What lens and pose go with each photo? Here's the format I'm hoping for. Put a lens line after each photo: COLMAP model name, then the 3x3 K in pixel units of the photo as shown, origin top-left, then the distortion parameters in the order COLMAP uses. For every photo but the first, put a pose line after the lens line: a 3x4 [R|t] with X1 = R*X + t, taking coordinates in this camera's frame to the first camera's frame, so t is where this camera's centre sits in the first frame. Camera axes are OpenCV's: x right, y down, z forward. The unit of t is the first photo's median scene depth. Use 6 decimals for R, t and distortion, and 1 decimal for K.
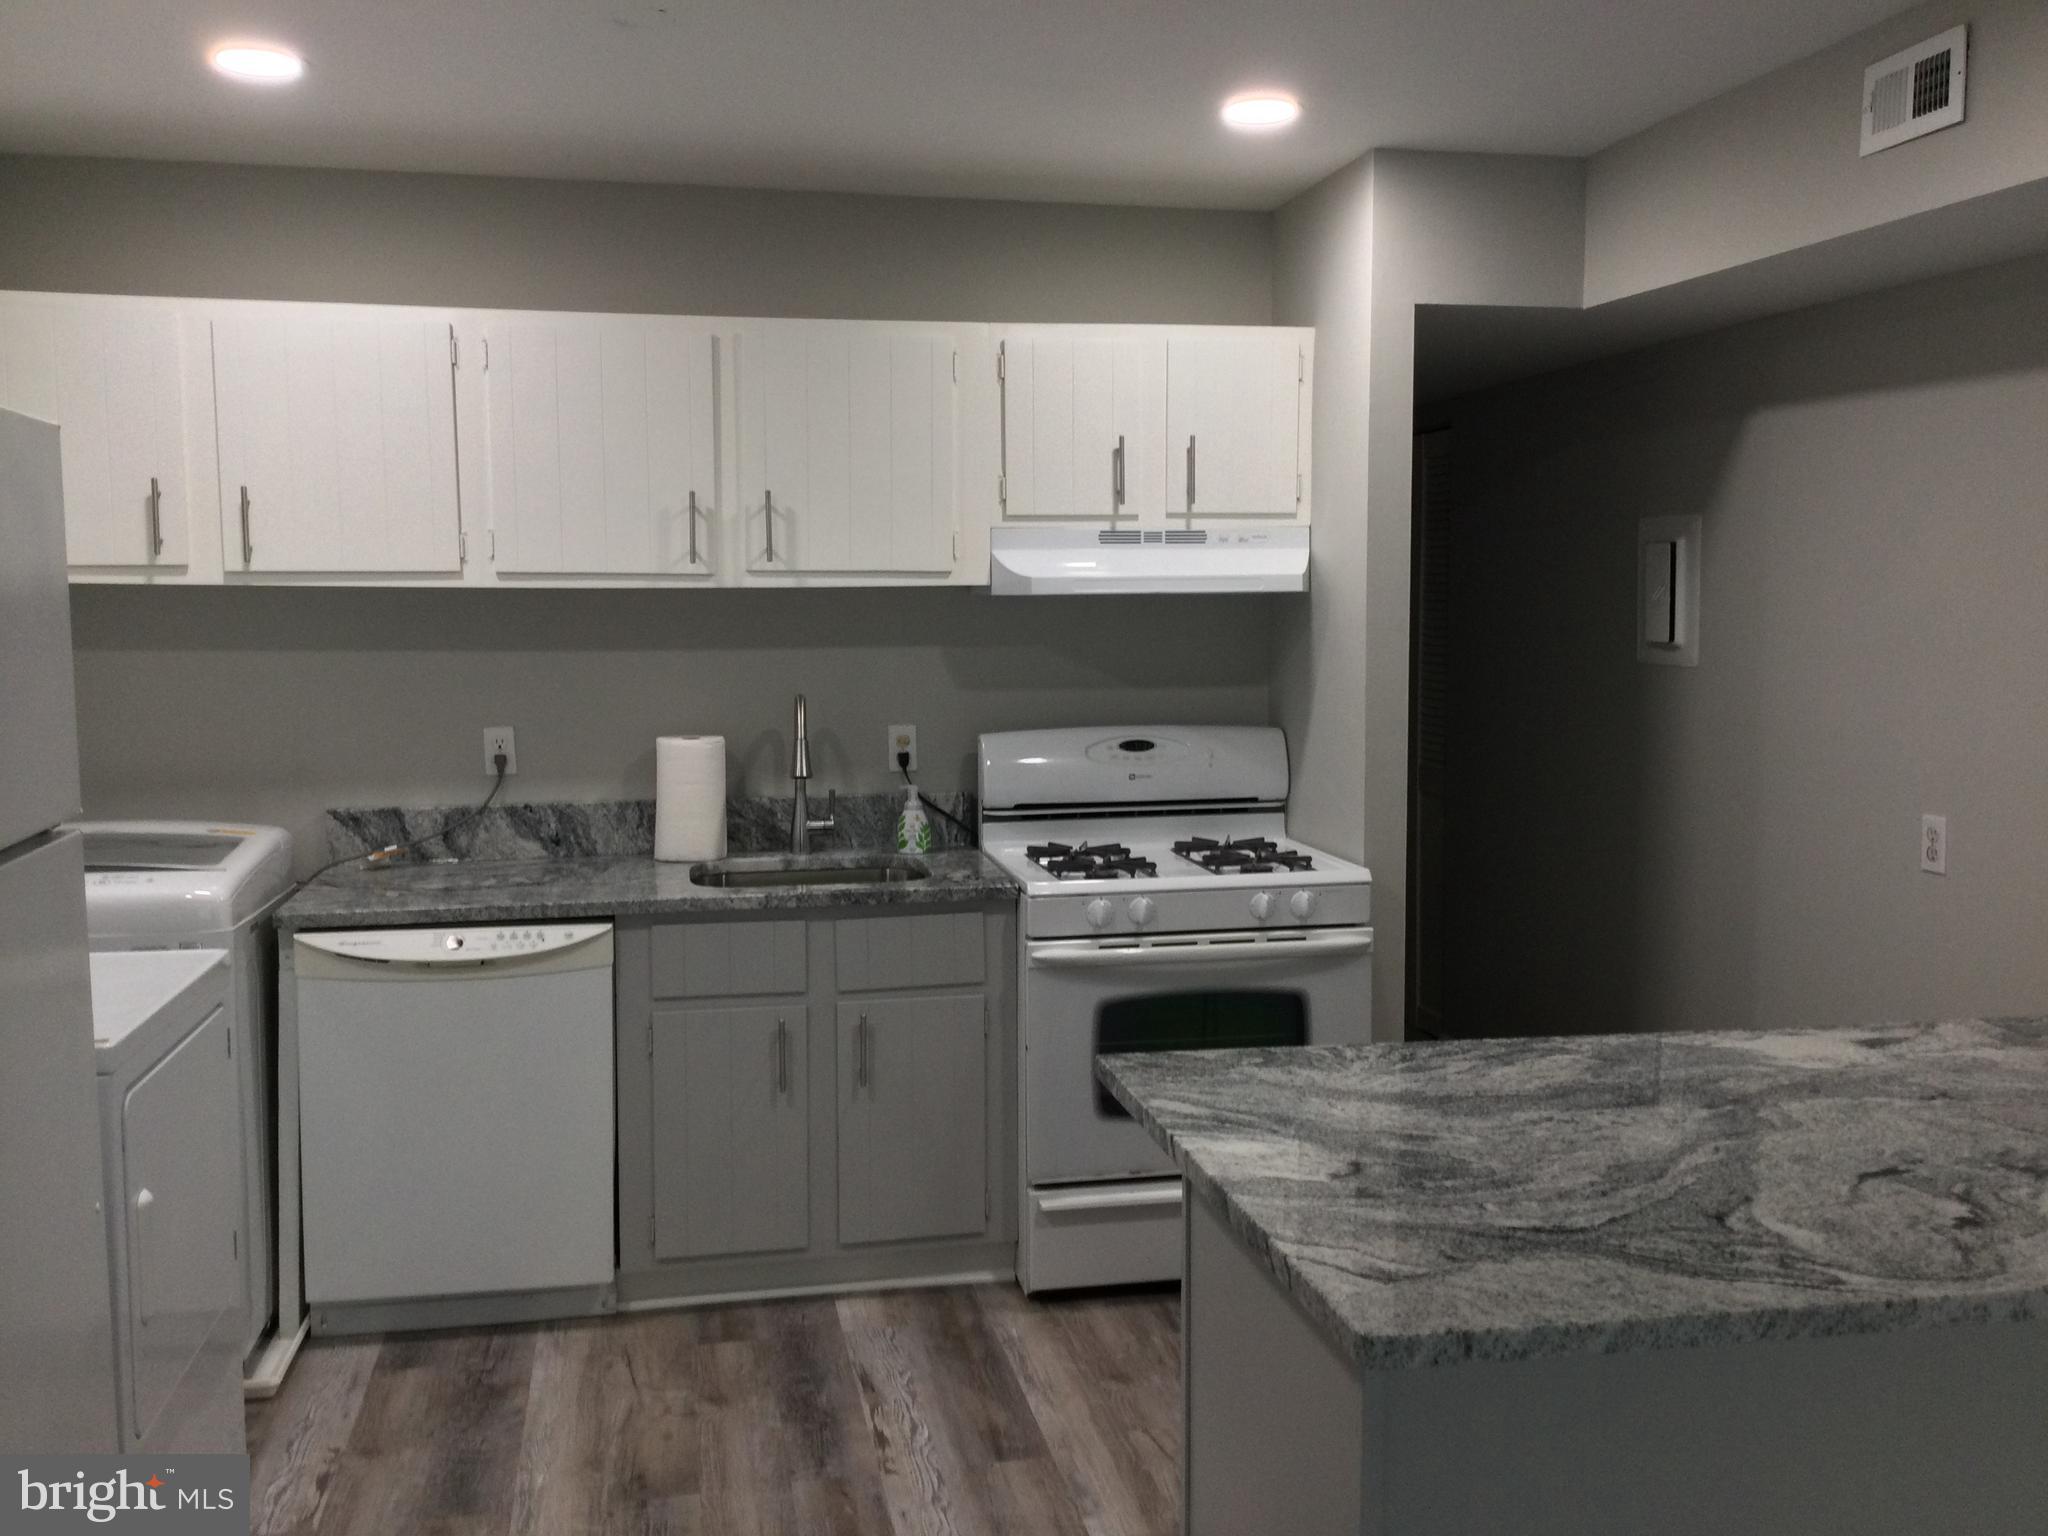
lens RADIAL K [[1829.9, 0, 1022.1], [0, 1829.9, 758.5], [0, 0, 1]] dist [0.120311, -0.242346]
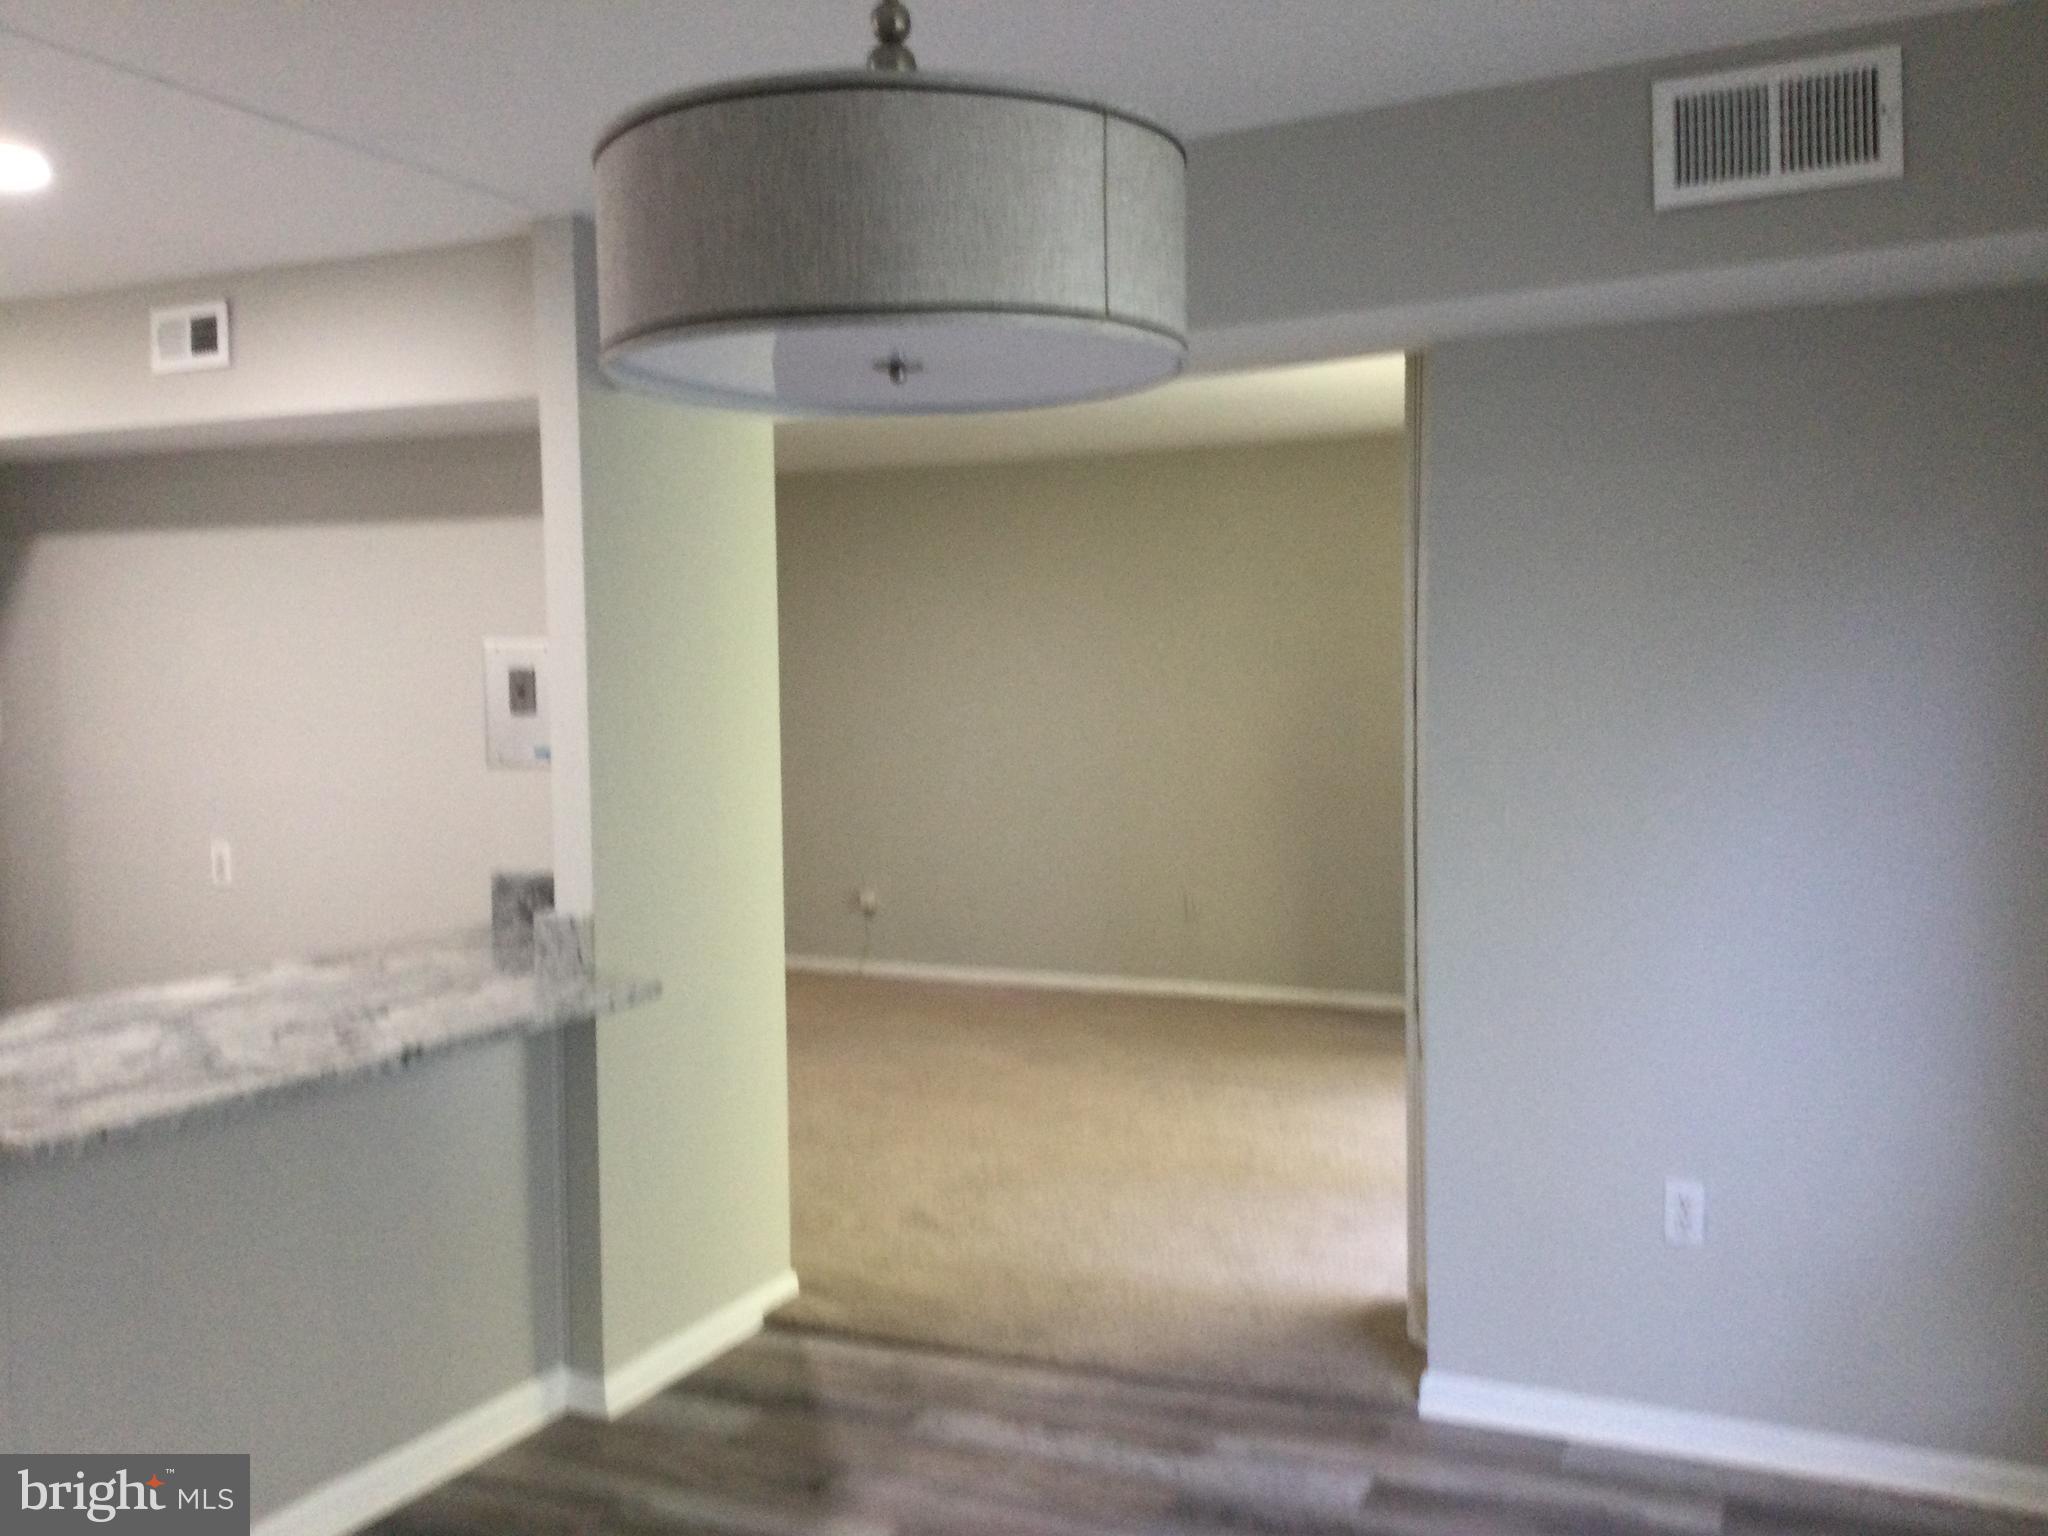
lens RADIAL K [[1784.4, 0, 1023.8], [0, 1784.4, 758.5], [0, 0, 1]] dist [-0.005792, -0.007609]
pose [[0.582905, -0.046577, 0.811204, -0.212903], [0.087150, 0.996180, -0.005425, 0.024342], [-0.807853, 0.073858, 0.584738, -0.236344]]
